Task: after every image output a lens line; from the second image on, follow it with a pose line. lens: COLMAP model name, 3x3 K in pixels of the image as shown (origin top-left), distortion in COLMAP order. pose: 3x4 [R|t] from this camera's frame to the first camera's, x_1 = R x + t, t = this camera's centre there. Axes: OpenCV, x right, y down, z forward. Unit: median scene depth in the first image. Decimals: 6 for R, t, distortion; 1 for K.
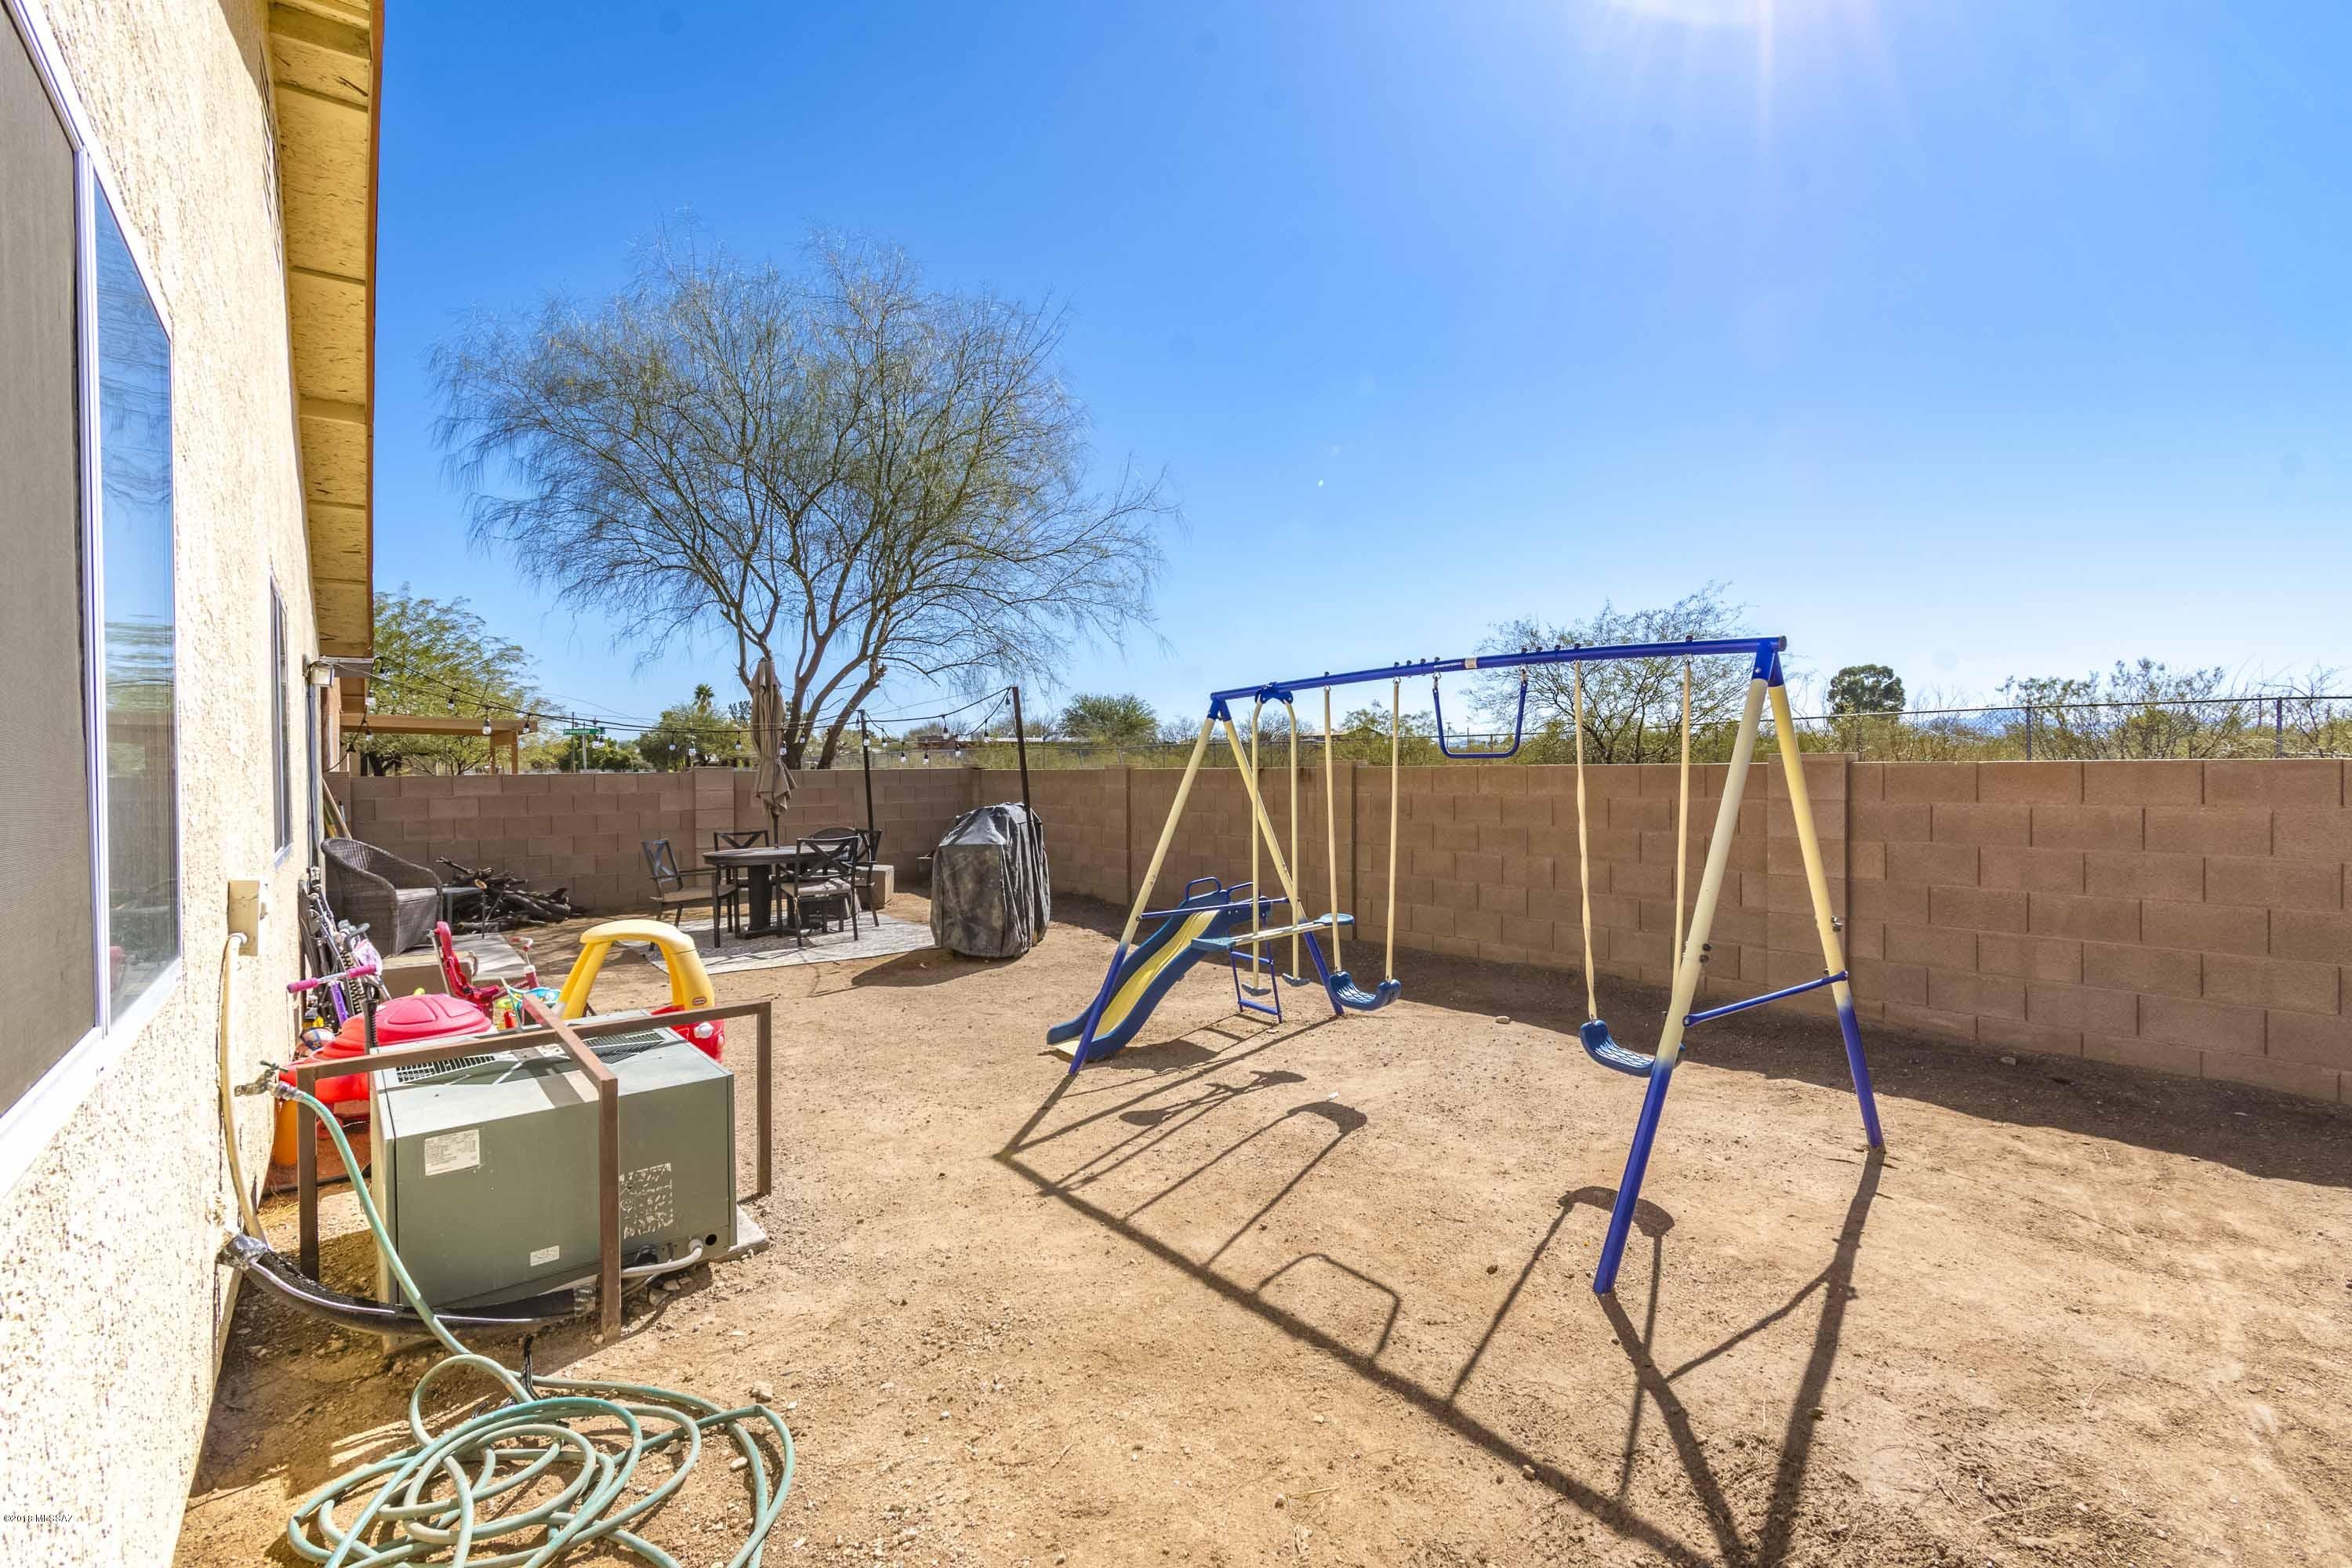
lens RADIAL K [[1039.5, 0, 1182.2], [0, 1039.5, 781.9], [0, 0, 1]] dist [0.003291, -0.001504]
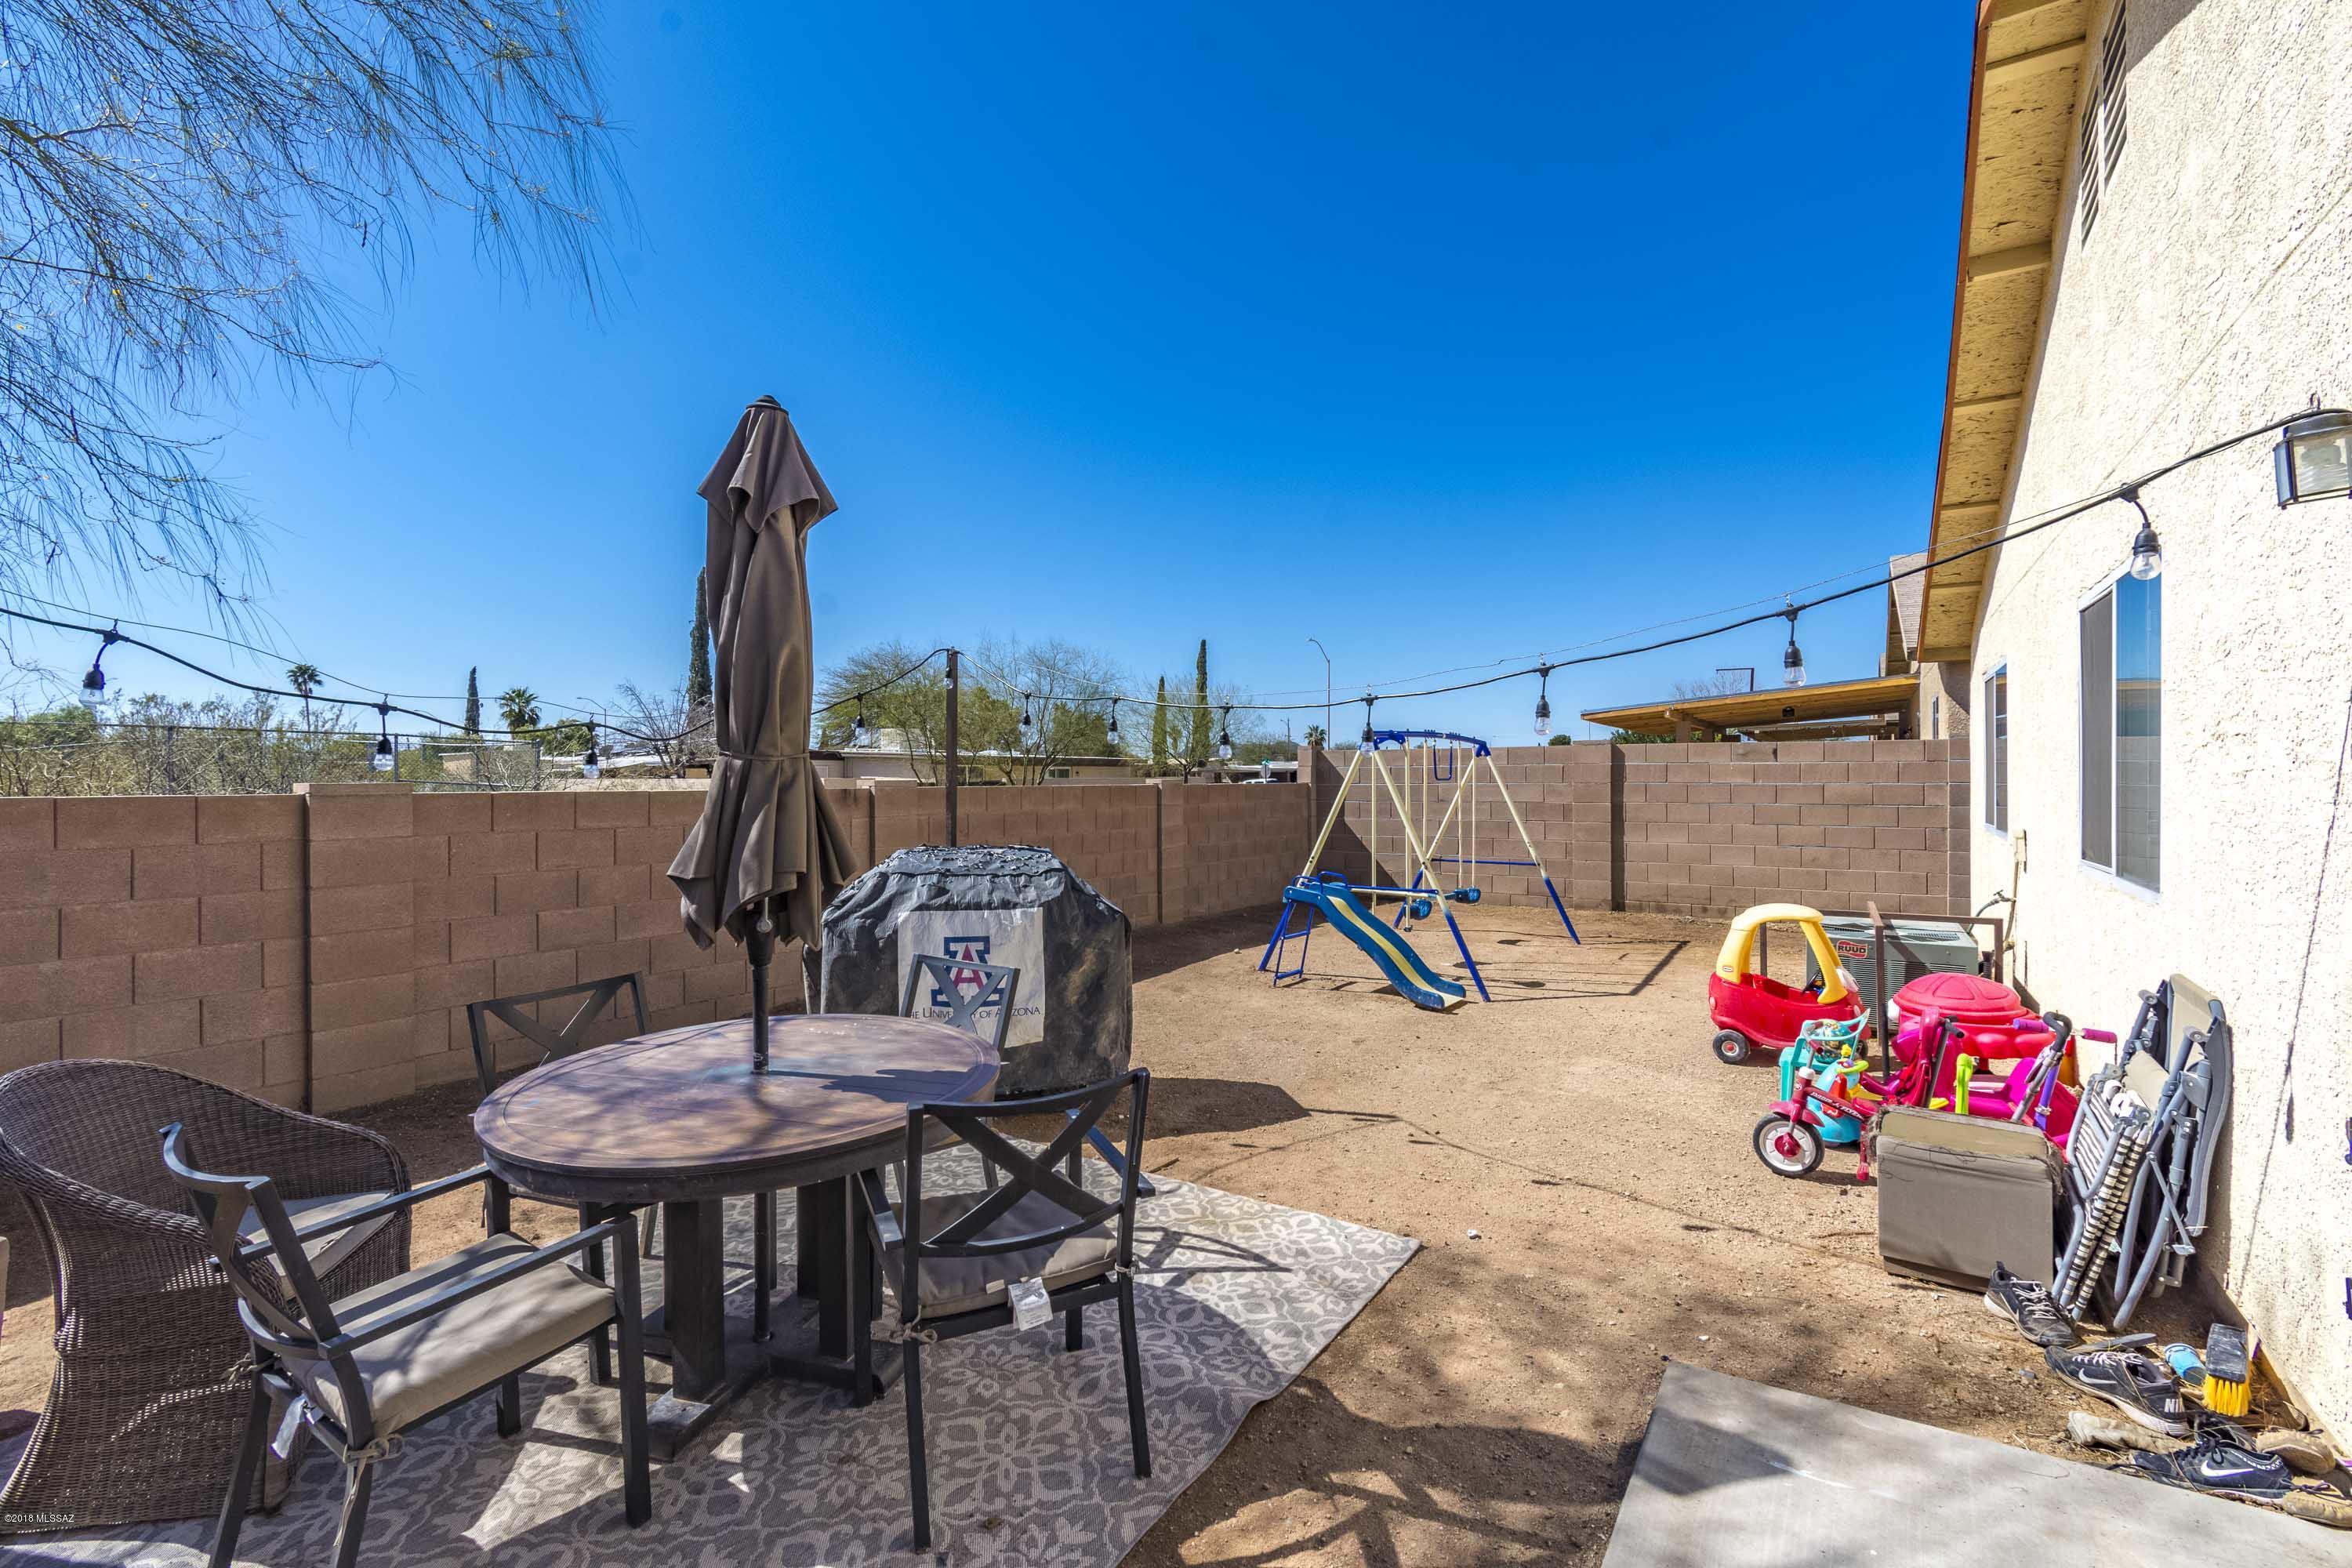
lens RADIAL K [[1039.5, 0, 1182.2], [0, 1039.5, 781.9], [0, 0, 1]] dist [0.003291, -0.001504]
pose [[-0.318182, 0.007690, 0.947998, -1.184979], [0.018537, 0.999826, -0.001889, -0.020133], [-0.947848, 0.016973, -0.318269, 1.654989]]
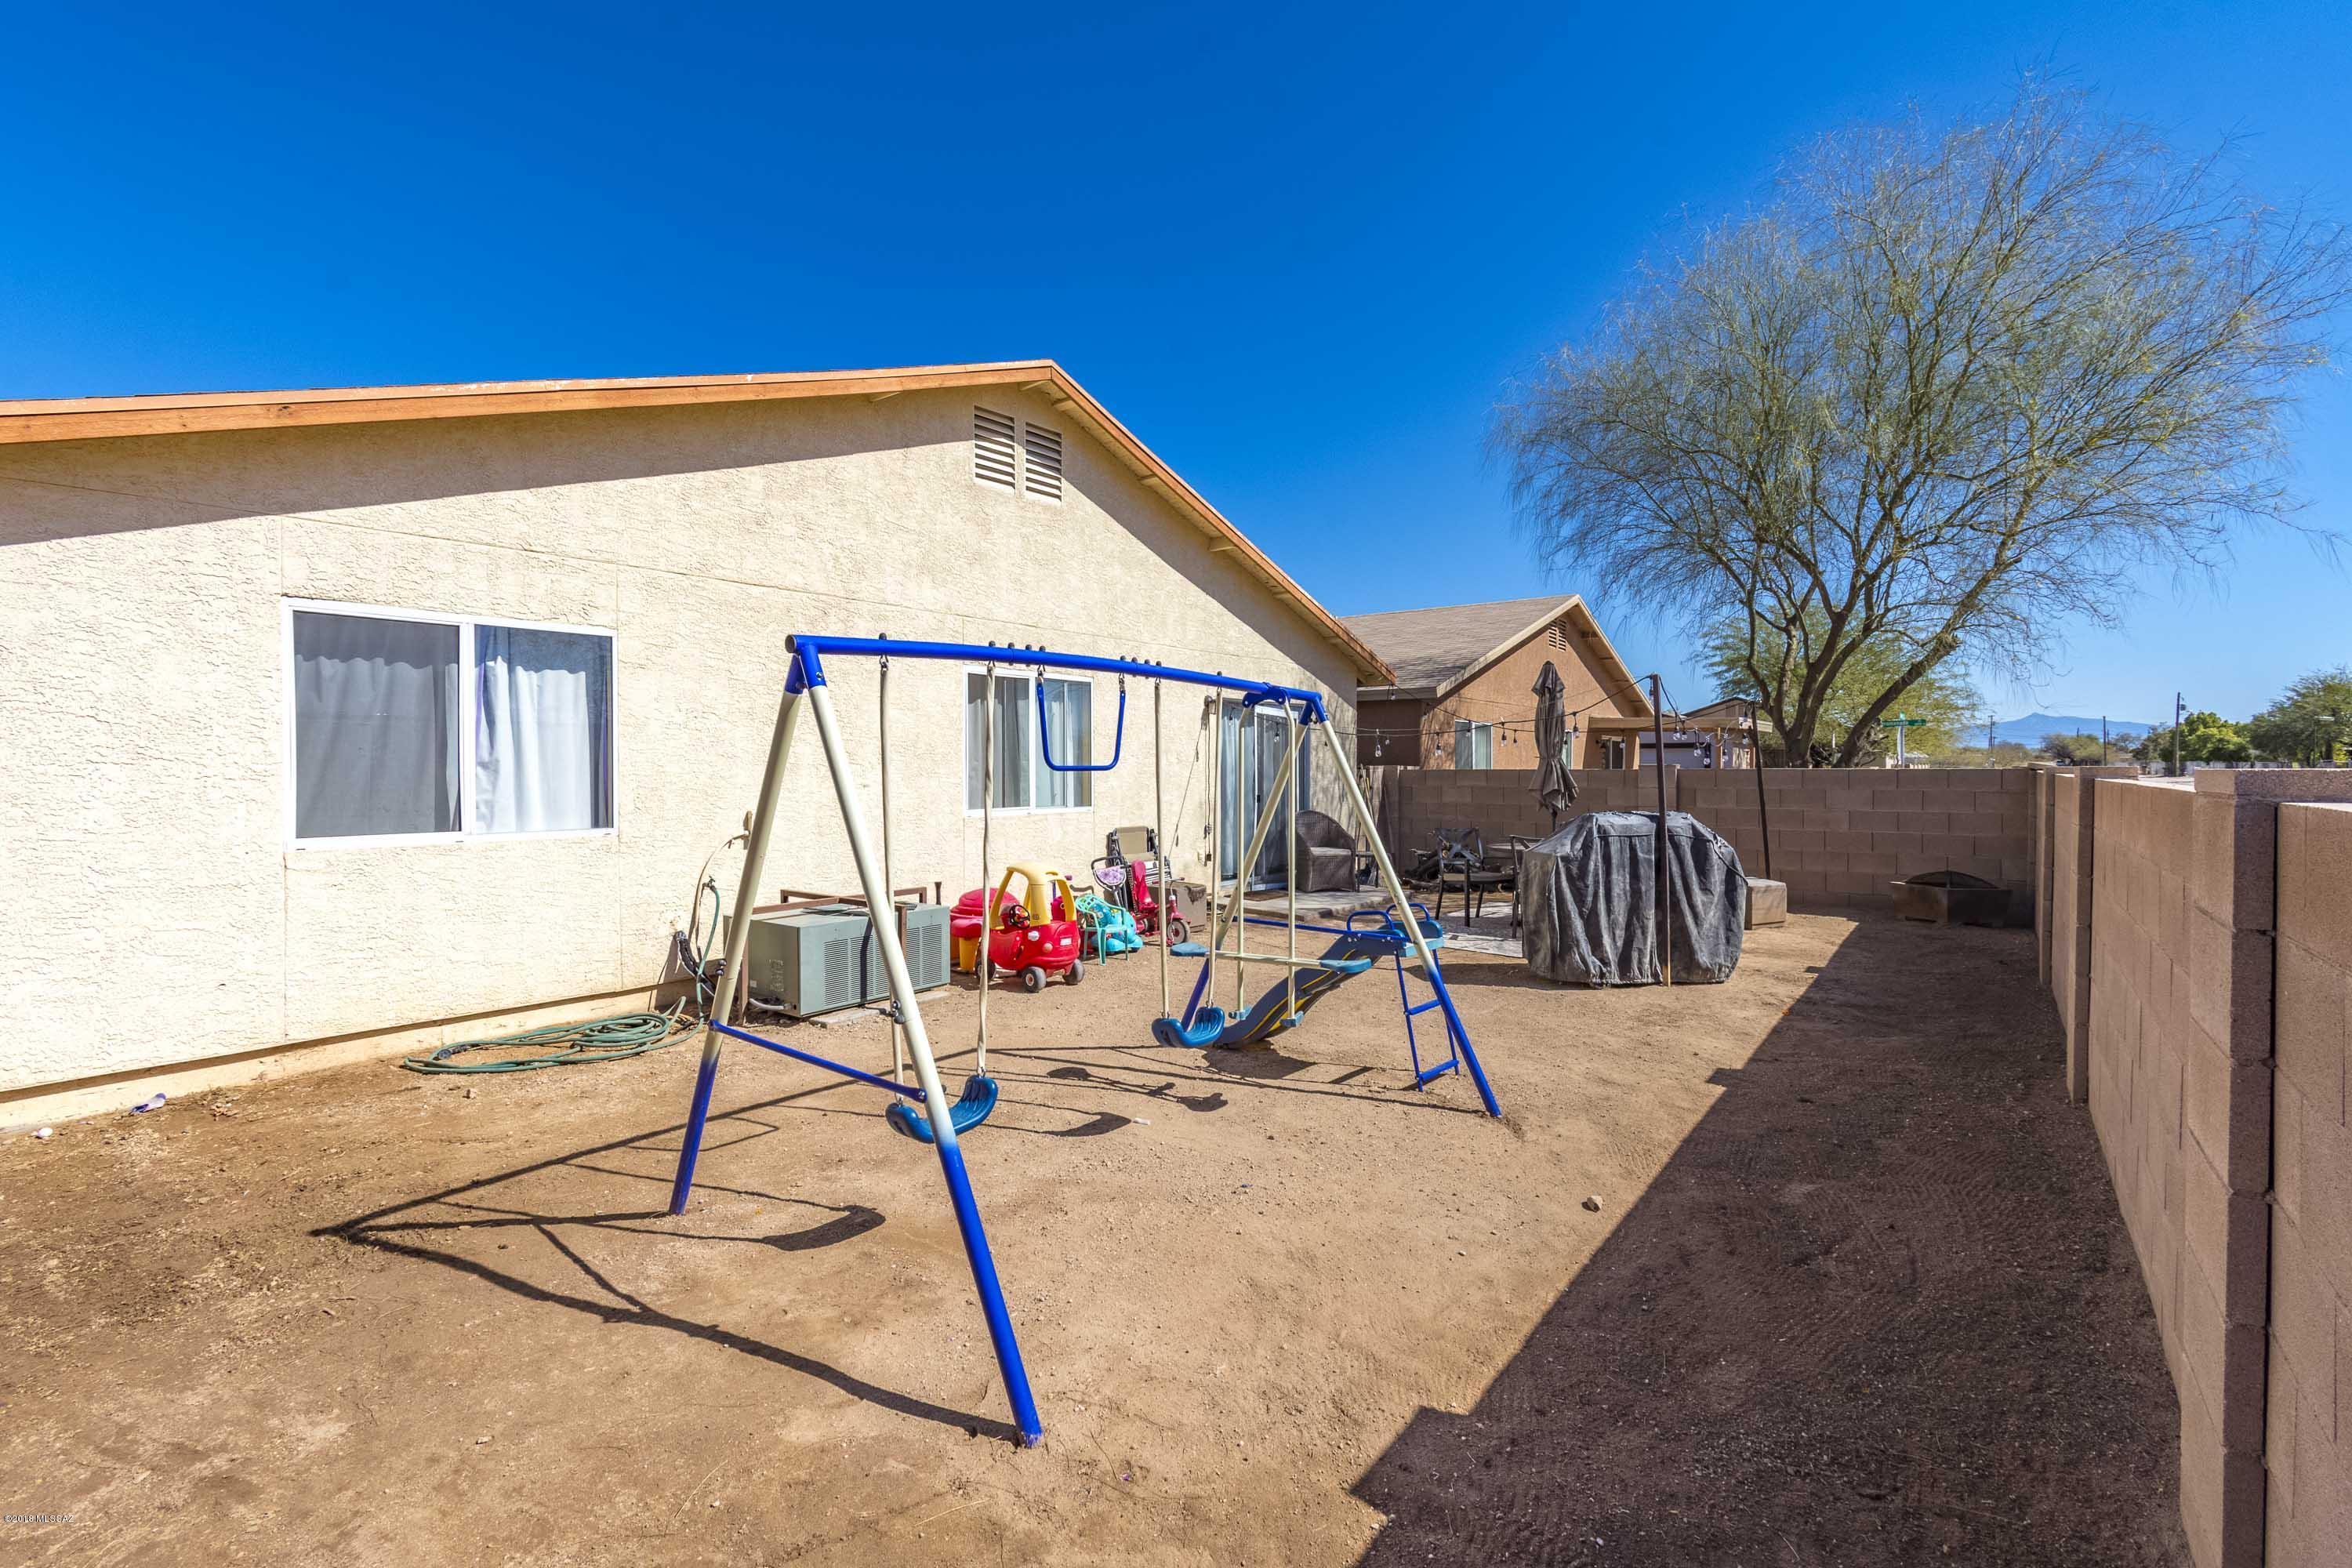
lens RADIAL K [[1040.4, 0, 1180.7], [0, 1040.4, 781.9], [0, 0, 1]] dist [0.002472, -0.000931]
pose [[0.243024, 0.025682, -0.969680, 0.881107], [-0.016958, 0.999609, 0.022224, -0.025976], [0.969872, 0.011043, 0.243365, 0.654984]]
